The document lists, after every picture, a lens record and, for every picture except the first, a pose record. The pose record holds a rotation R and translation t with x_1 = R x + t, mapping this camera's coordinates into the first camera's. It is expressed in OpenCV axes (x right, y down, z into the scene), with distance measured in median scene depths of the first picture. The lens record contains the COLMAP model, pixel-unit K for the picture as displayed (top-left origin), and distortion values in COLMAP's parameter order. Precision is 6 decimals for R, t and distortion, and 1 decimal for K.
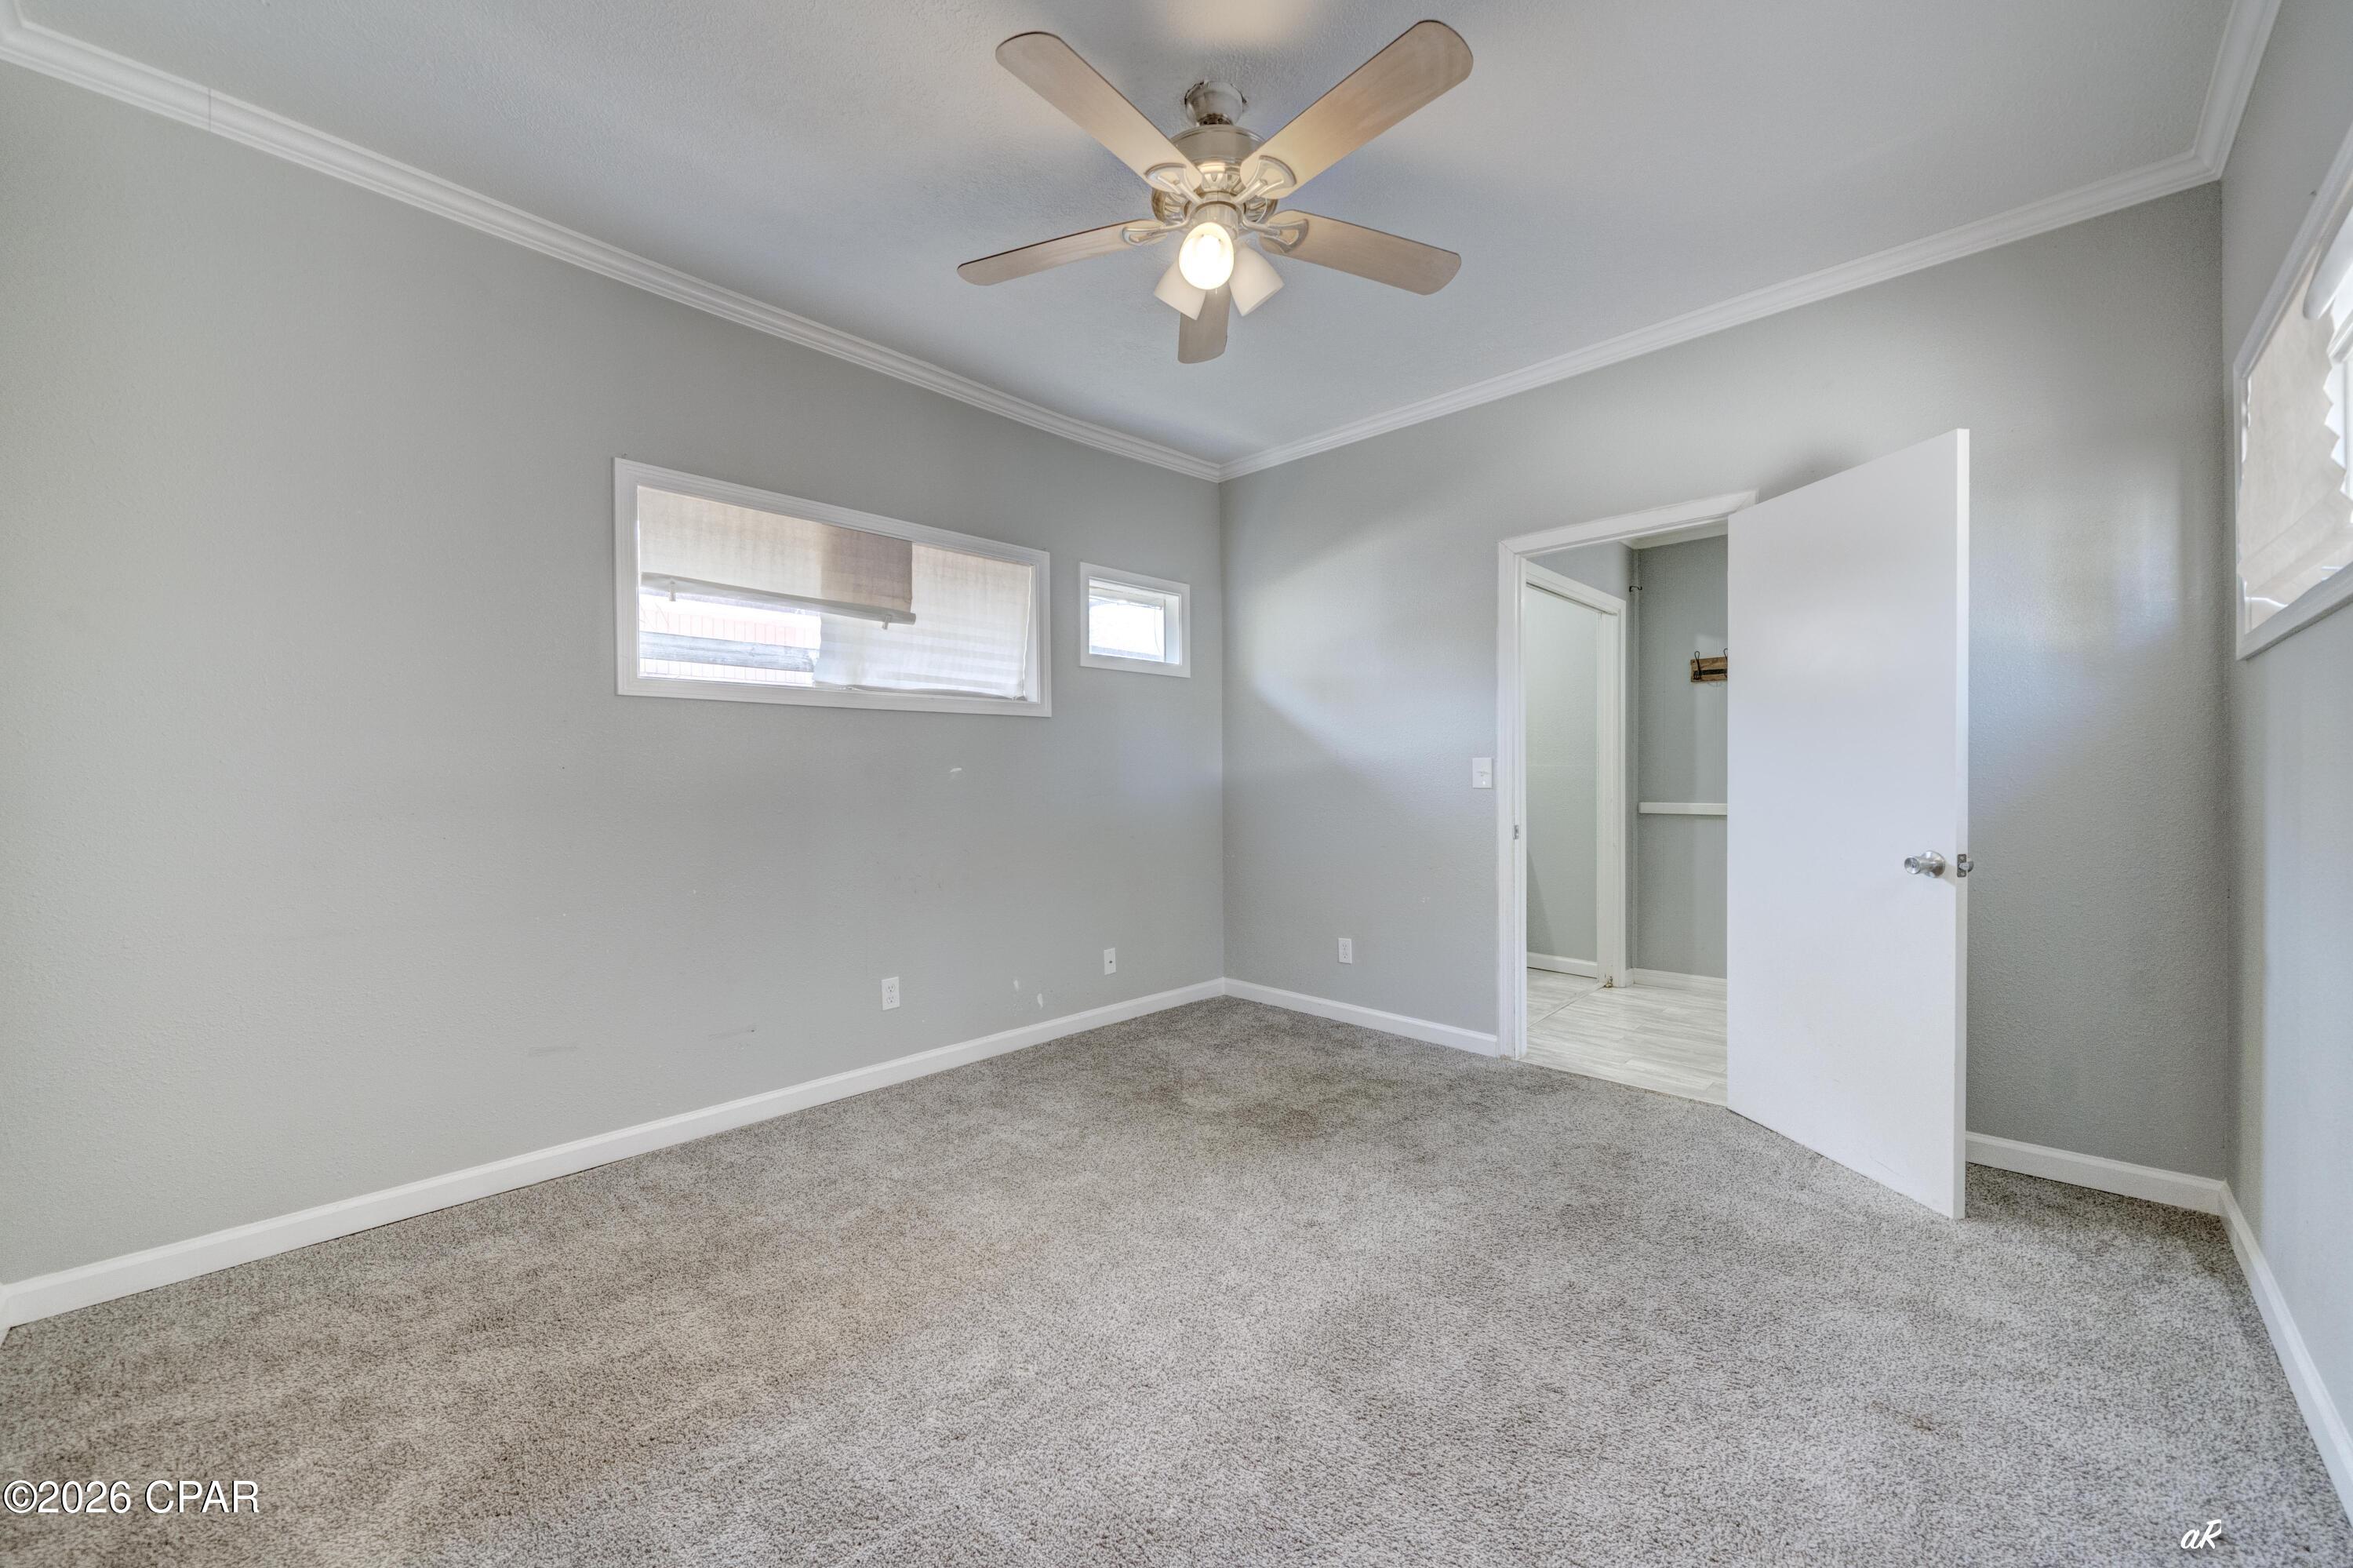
lens RADIAL K [[895.5, 0, 1185.0], [0, 895.5, 782.1], [0, 0, 1]] dist [0.000189, 0.000728]
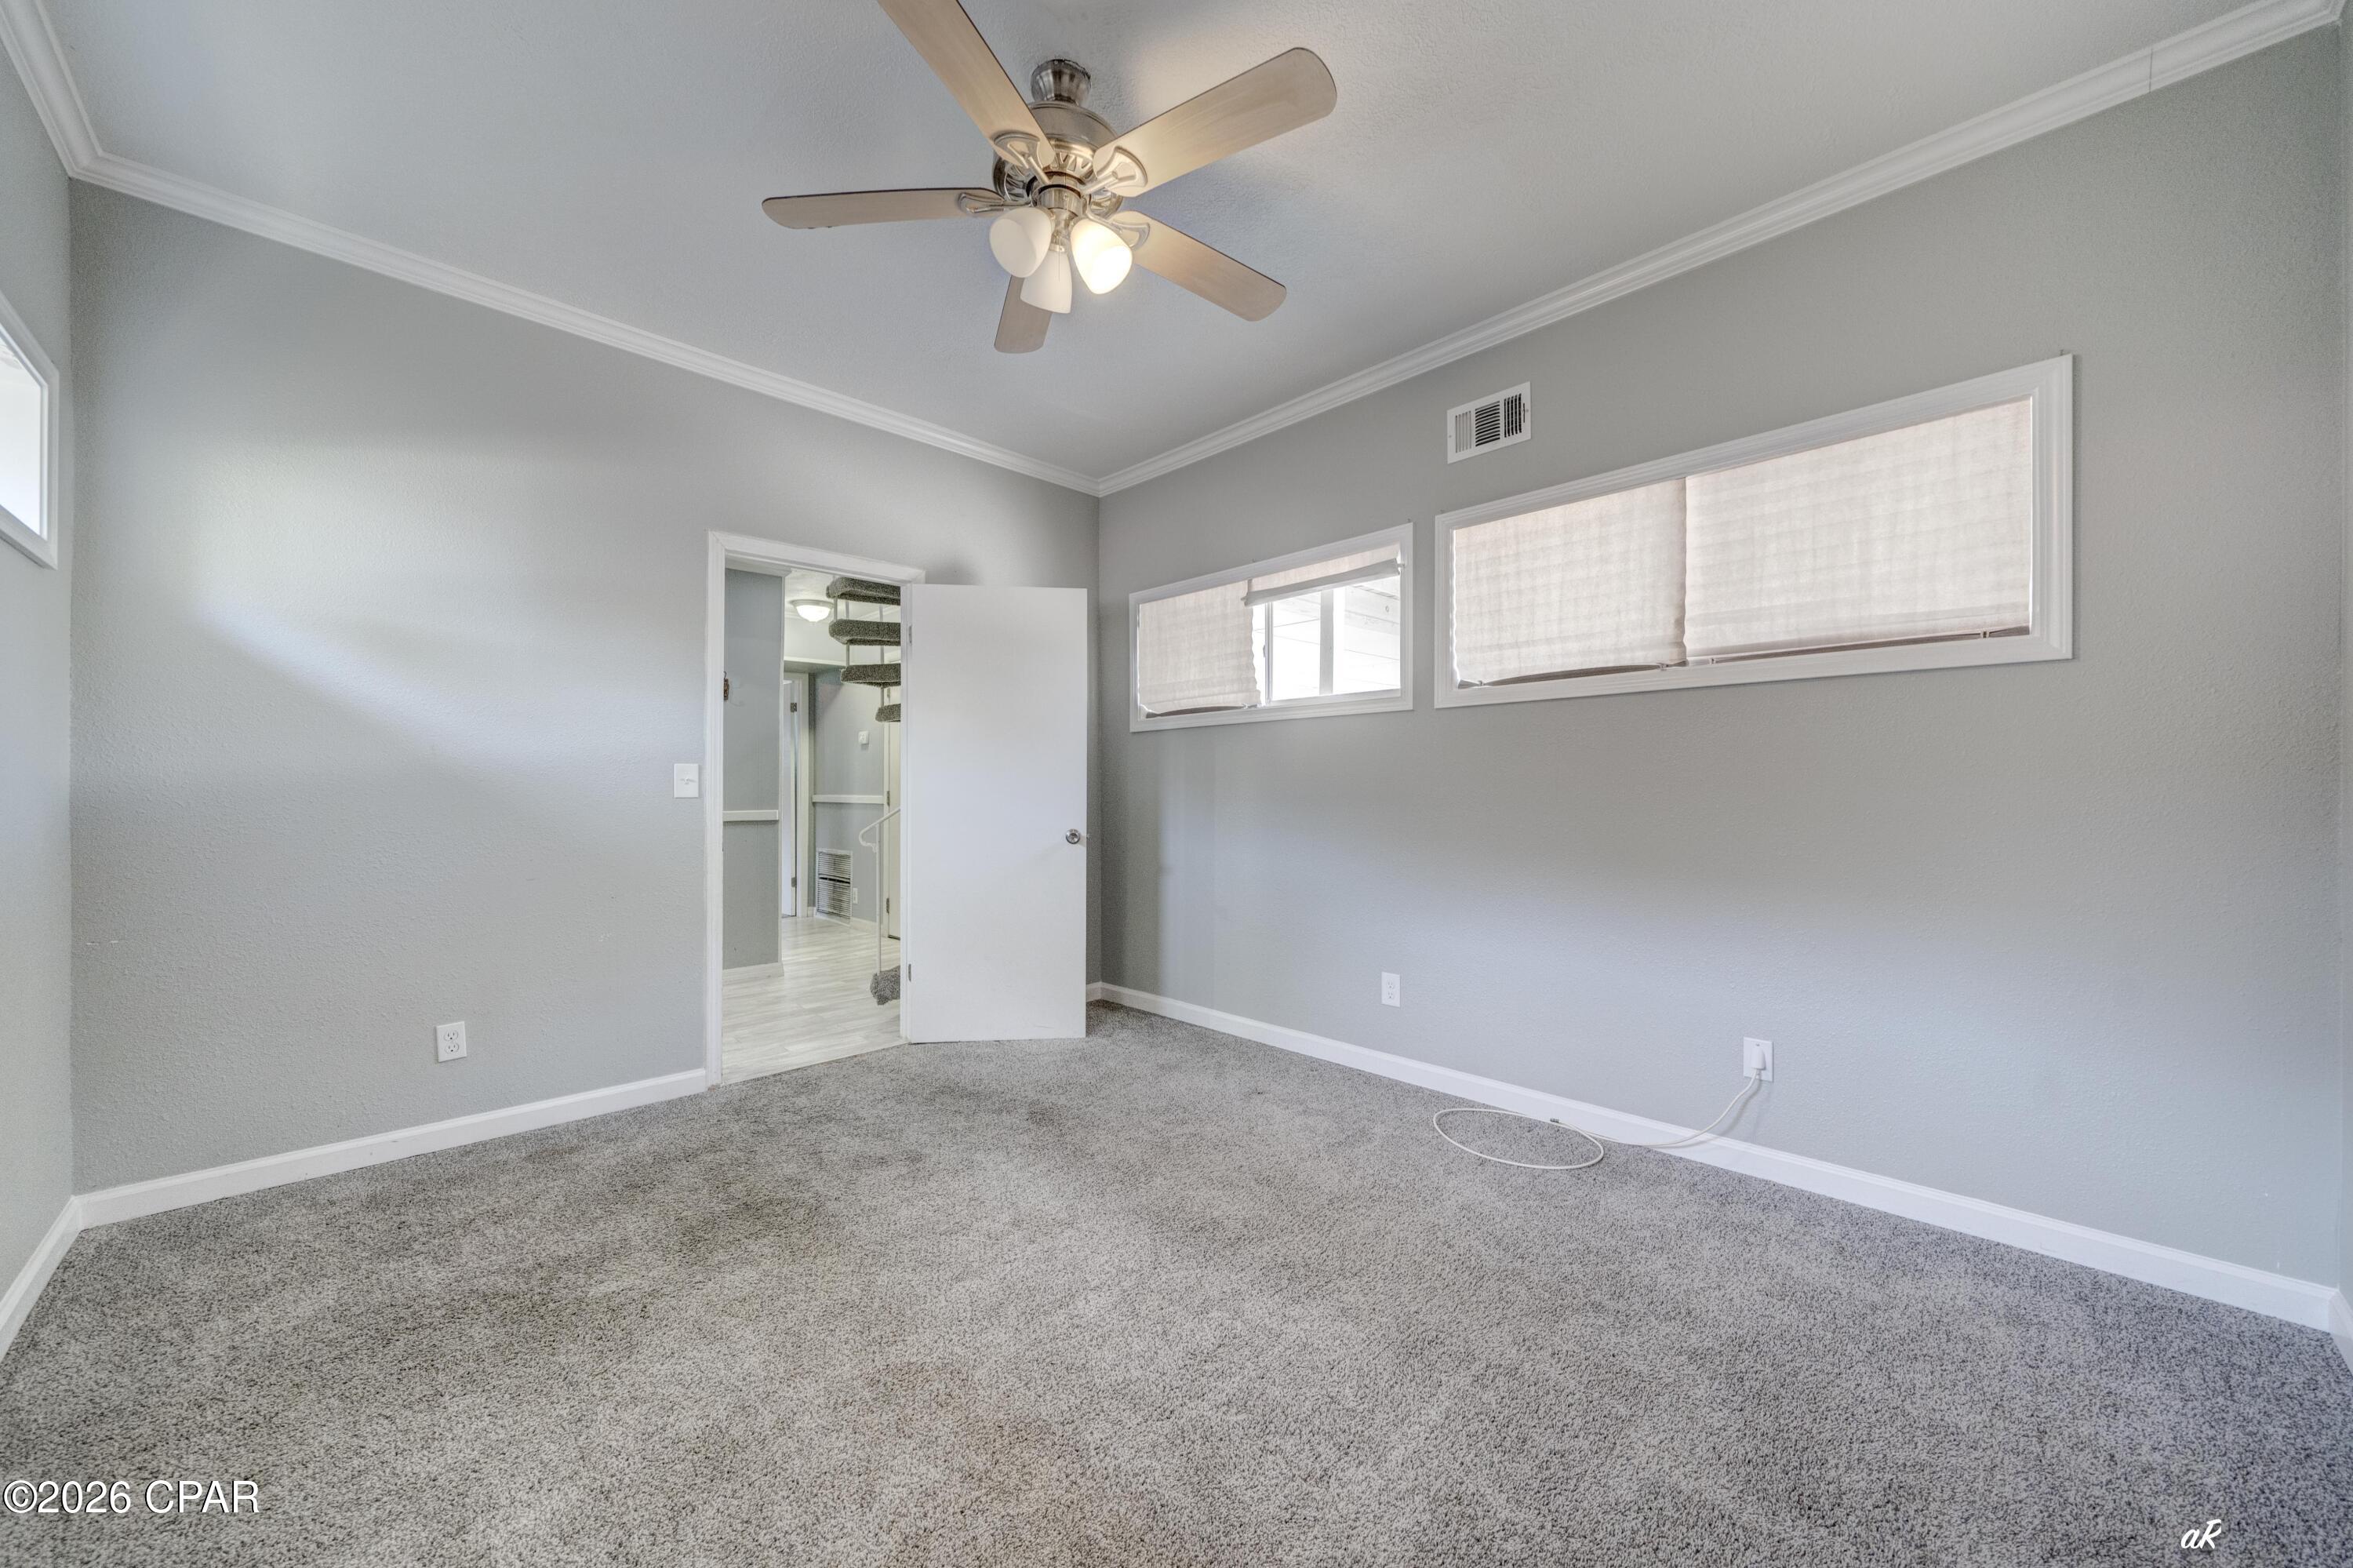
lens RADIAL K [[822.4, 0, 1185.3], [0, 822.4, 784.1], [0, 0, 1]] dist [-0.002656, -0.000090]
pose [[0.025854, 0.010428, 0.999611, -0.497488], [0.007234, 0.999917, -0.010618, 0.005869], [-0.999640, 0.007506, 0.025776, 0.498565]]
